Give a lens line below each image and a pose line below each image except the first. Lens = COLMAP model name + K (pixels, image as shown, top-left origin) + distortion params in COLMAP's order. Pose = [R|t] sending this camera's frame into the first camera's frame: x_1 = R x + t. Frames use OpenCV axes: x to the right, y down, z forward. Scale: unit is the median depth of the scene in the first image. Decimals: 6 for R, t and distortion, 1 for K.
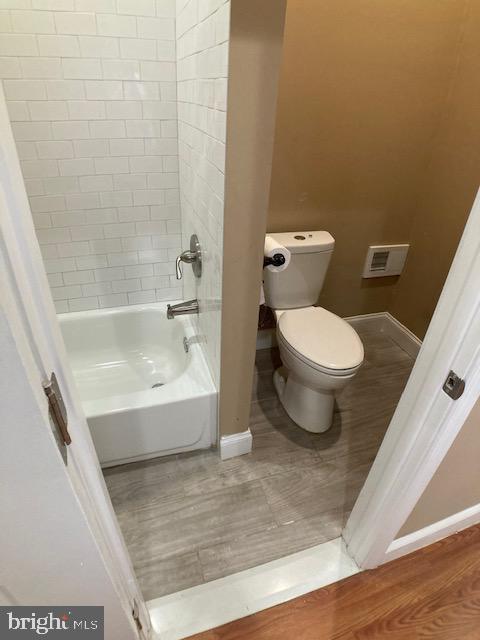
lens RADIAL K [[364.1, 0, 240.0], [0, 364.1, 320.0], [0, 0, 1]] dist [-0.065386, -0.000126]
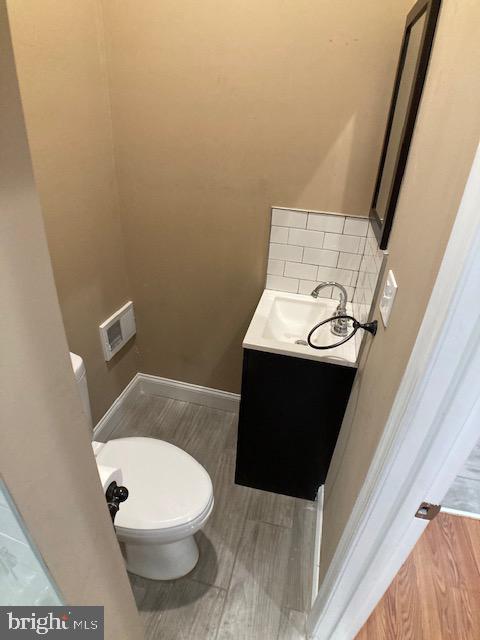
lens RADIAL K [[364.1, 0, 240.0], [0, 364.1, 320.0], [0, 0, 1]] dist [-0.065386, -0.000126]
pose [[0.524798, -0.456874, 0.718229, -0.052309], [0.435665, 0.869034, 0.234469, -0.326421], [-0.731289, 0.189858, 0.655111, 0.298263]]
